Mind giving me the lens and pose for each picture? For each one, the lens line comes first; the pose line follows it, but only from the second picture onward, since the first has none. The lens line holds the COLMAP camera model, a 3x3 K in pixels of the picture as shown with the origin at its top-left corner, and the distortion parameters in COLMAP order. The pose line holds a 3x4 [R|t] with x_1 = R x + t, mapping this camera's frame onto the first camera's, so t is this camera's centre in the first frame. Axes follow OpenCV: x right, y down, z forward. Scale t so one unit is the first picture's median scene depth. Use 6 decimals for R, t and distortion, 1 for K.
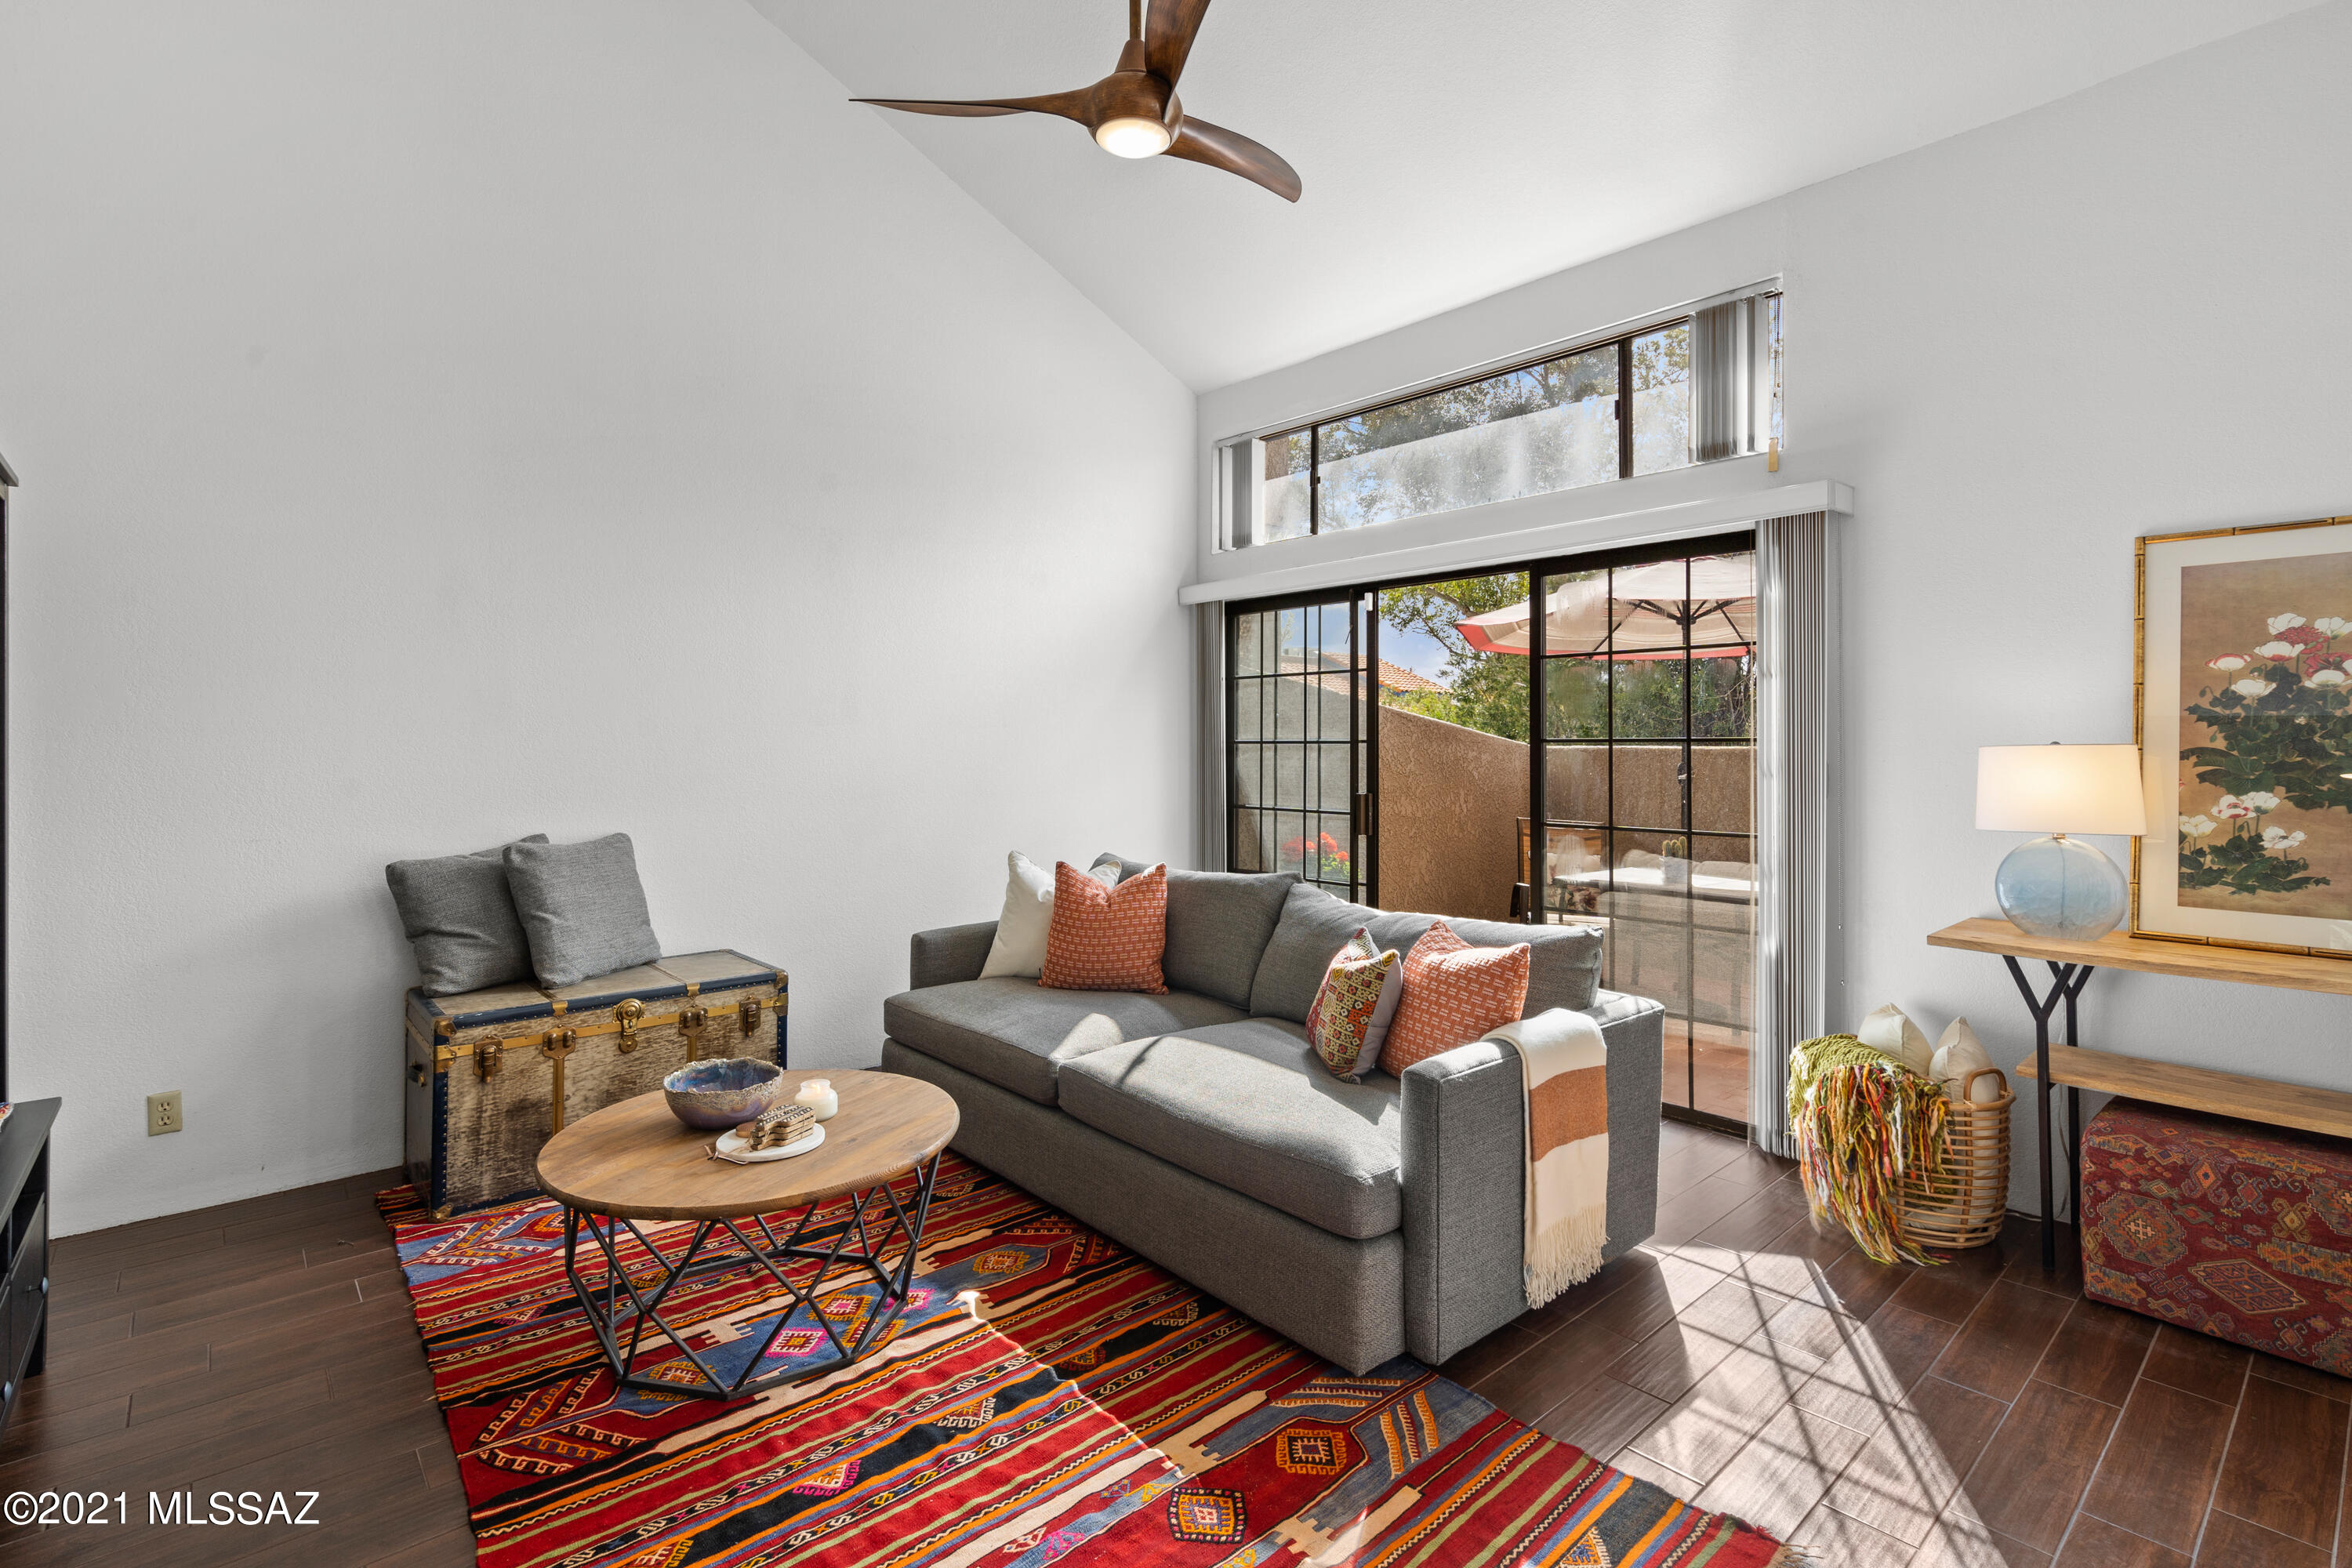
lens RADIAL K [[1096.5, 0, 1180.4], [0, 1096.5, 731.2], [0, 0, 1]] dist [-0.004524, 0.000831]
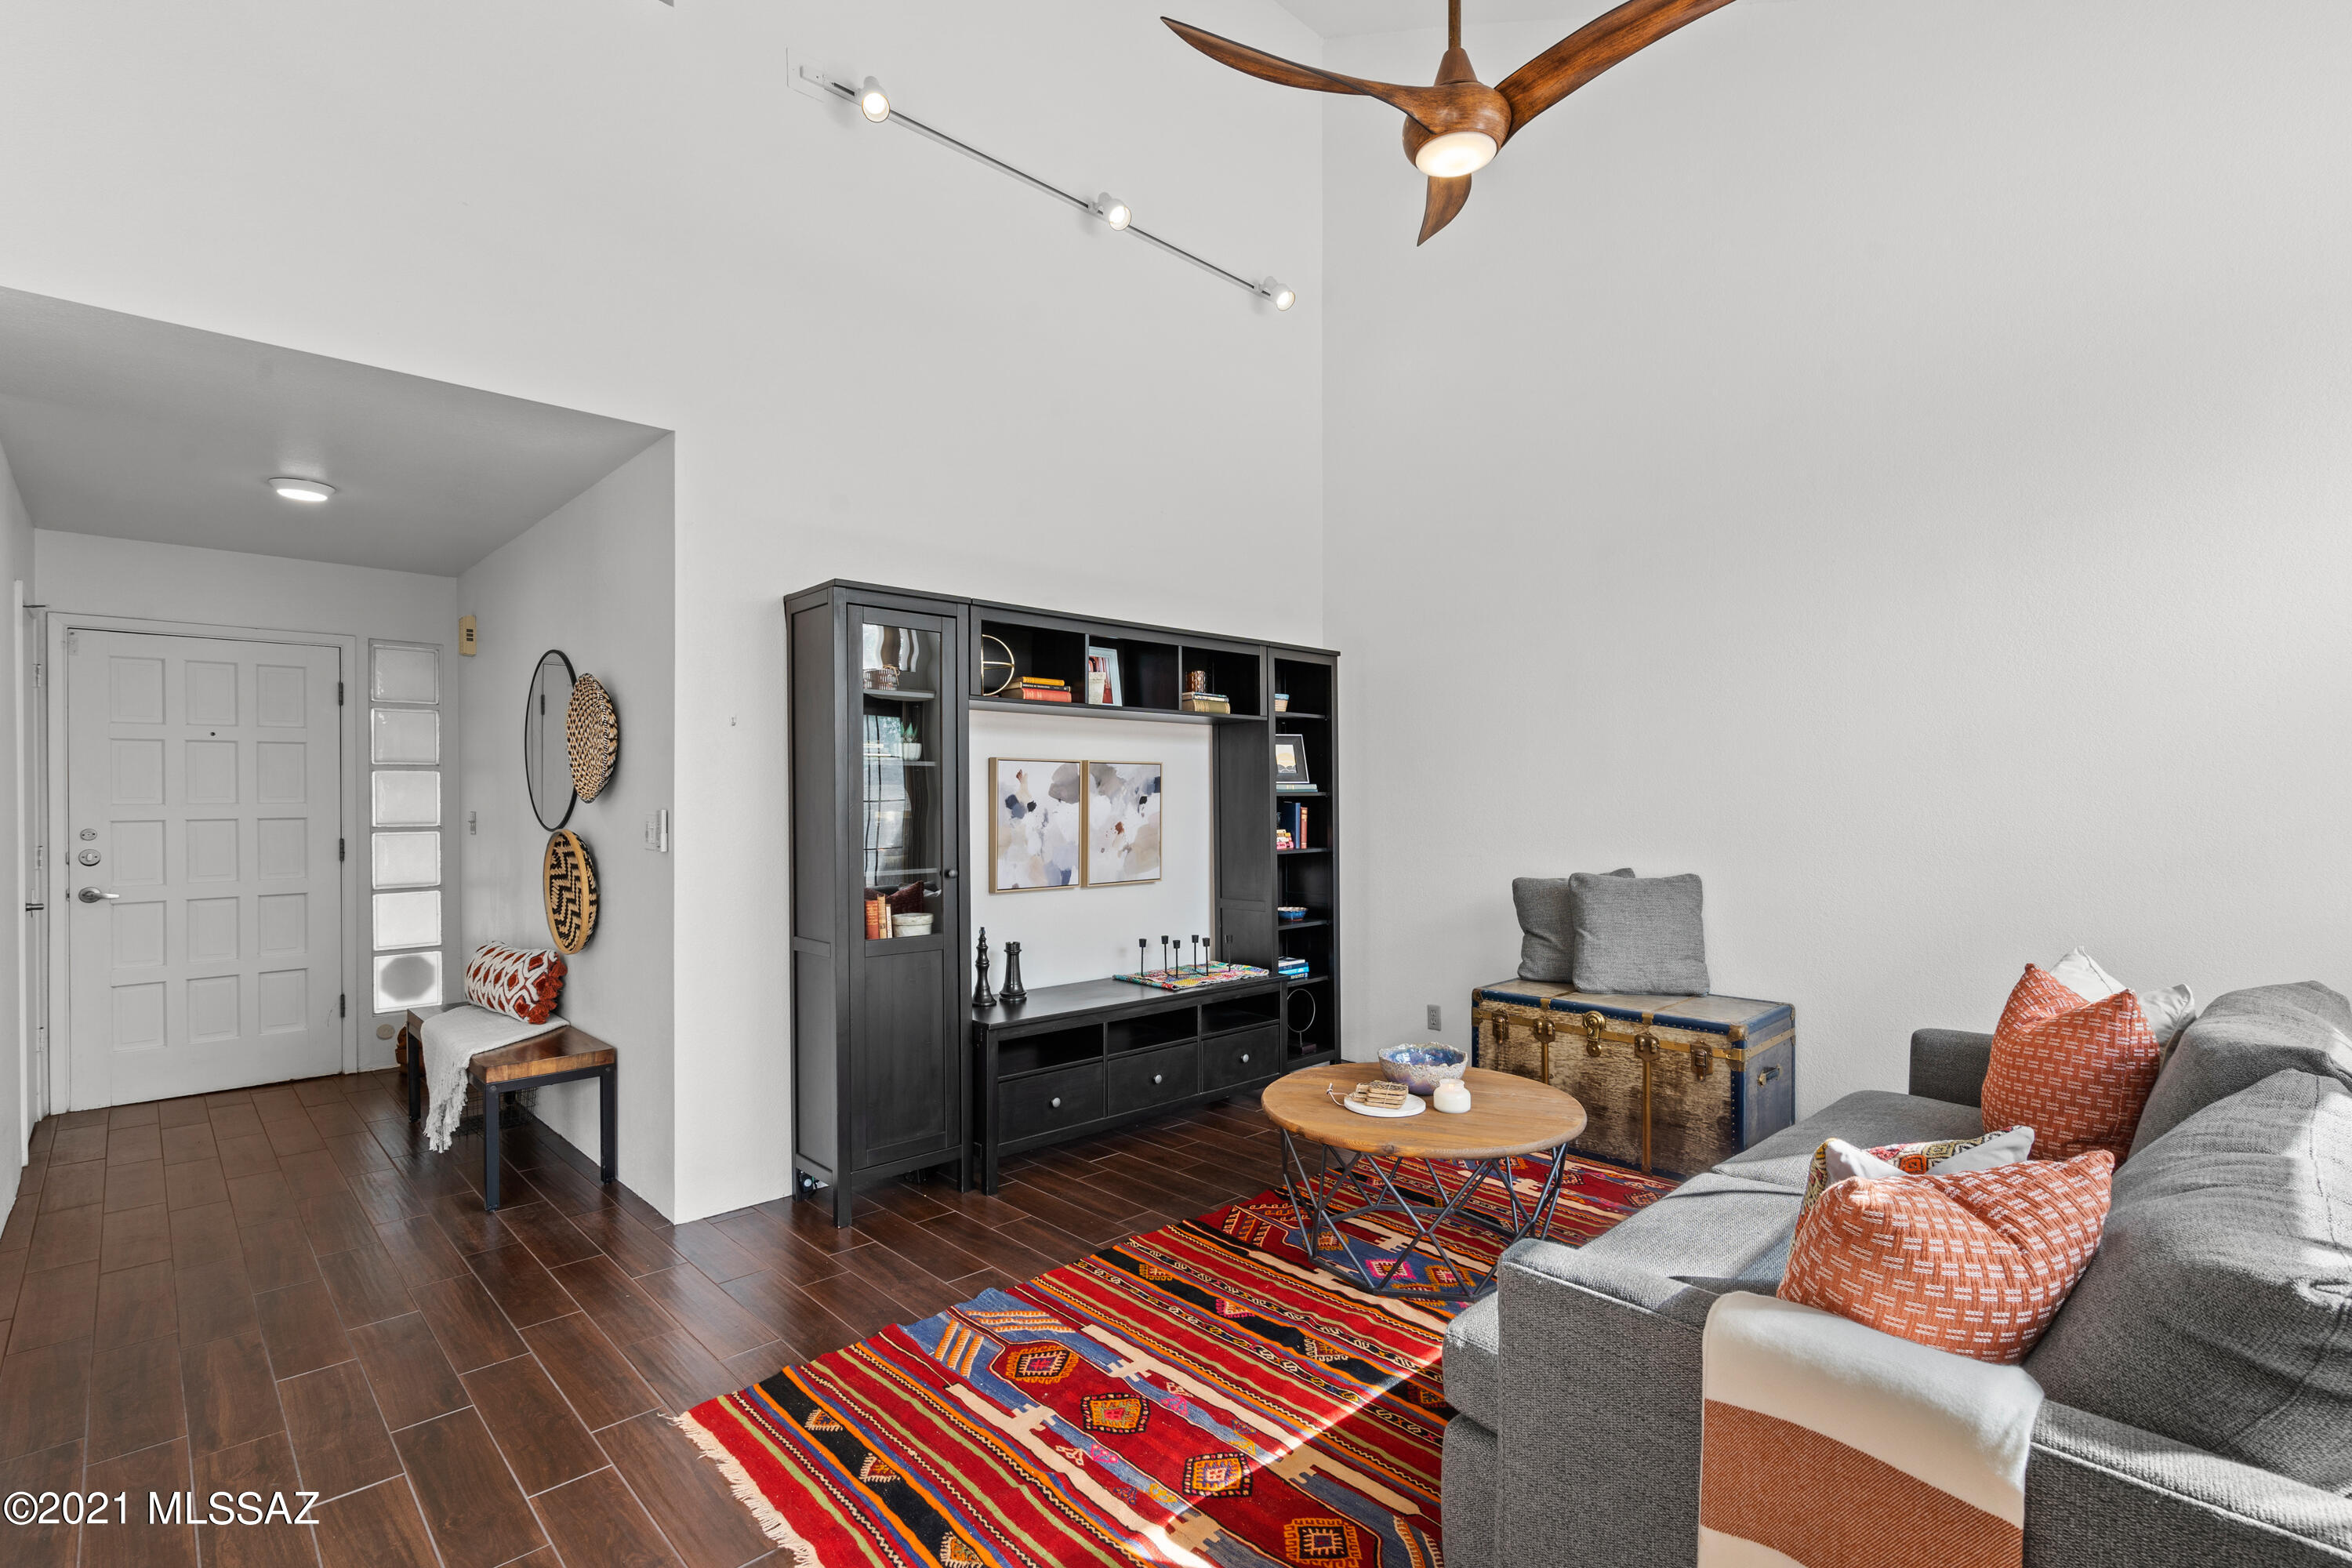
lens RADIAL K [[1096.5, 0, 1190.2], [0, 1096.5, 802.7], [0, 0, 1]] dist [-0.004524, 0.000831]
pose [[0.050173, 0.011384, -0.998676, 0.794198], [0.011840, 0.999858, 0.011993, 0.004626], [0.998670, -0.012426, 0.050031, 0.640291]]
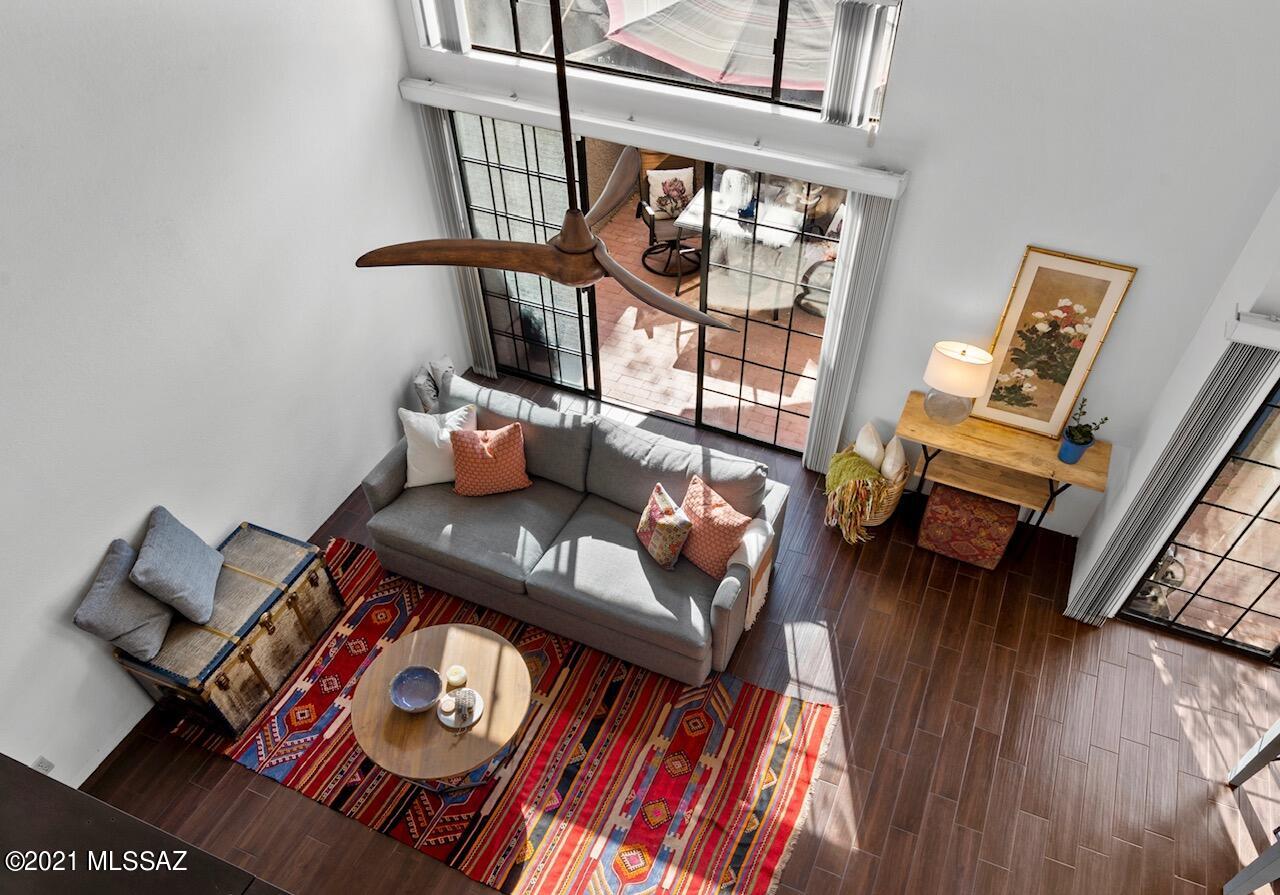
lens RADIAL K [[845.0, 0, 663.3], [0, 845.0, 561.9], [0, 0, 1]] dist [-0.012451, 0.001836]
pose [[0.901776, -0.329104, 0.280162, -0.345216], [-0.008123, 0.635198, 0.772307, -1.052432], [-0.432127, -0.698724, 0.570133, 0.029888]]
